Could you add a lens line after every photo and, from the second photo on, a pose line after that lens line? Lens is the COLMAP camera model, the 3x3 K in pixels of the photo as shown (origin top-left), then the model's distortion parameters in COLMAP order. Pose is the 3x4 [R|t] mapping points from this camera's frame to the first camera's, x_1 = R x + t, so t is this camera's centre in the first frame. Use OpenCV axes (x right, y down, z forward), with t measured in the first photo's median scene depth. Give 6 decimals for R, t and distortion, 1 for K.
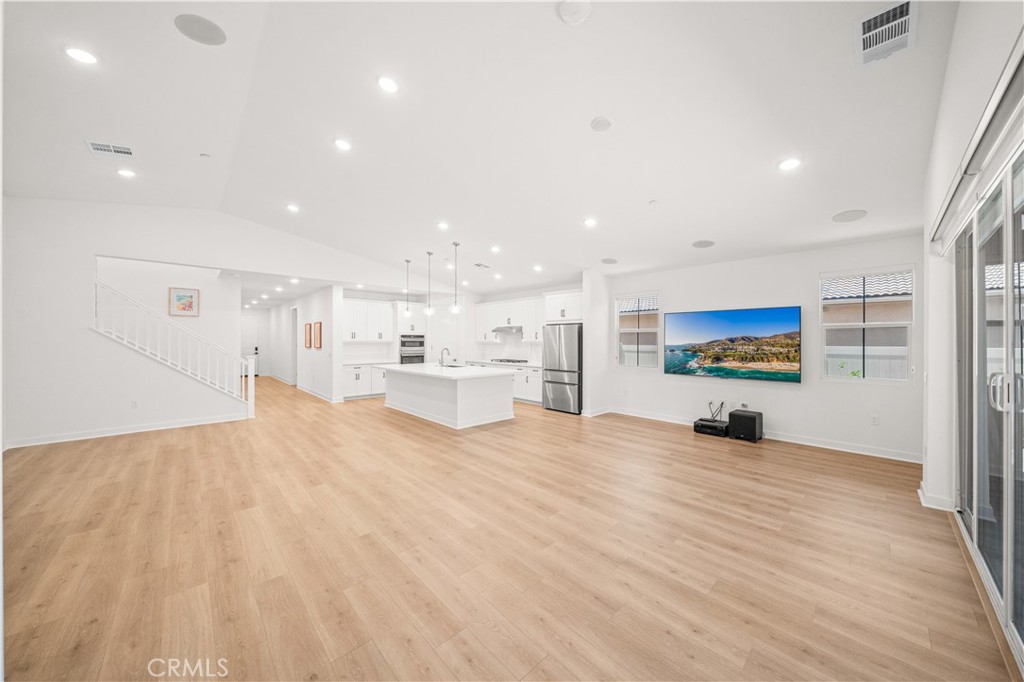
lens RADIAL K [[348.6, 0, 506.8], [0, 348.6, 339.4], [0, 0, 1]] dist [-0.010995, 0.000367]
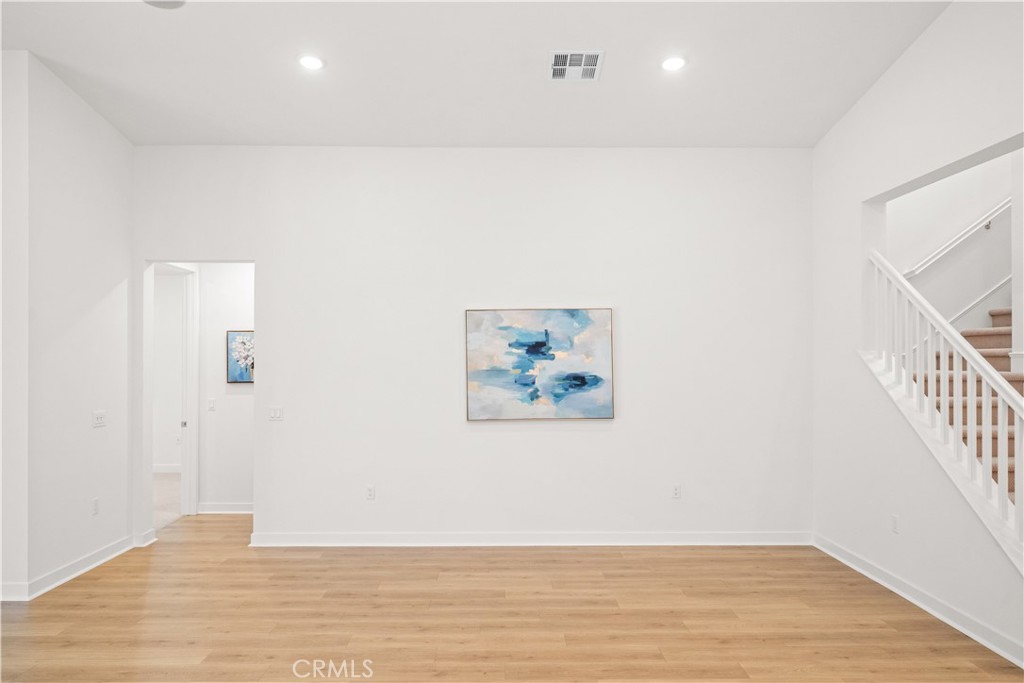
lens RADIAL K [[690.4, 0, 508.1], [0, 690.4, 343.8], [0, 0, 1]] dist [0.000464, -0.003363]
pose [[-0.667571, -0.019929, -0.744280, -0.107620], [-0.000533, 0.999654, -0.026288, -0.015755], [0.744546, -0.017153, -0.667350, 1.240709]]
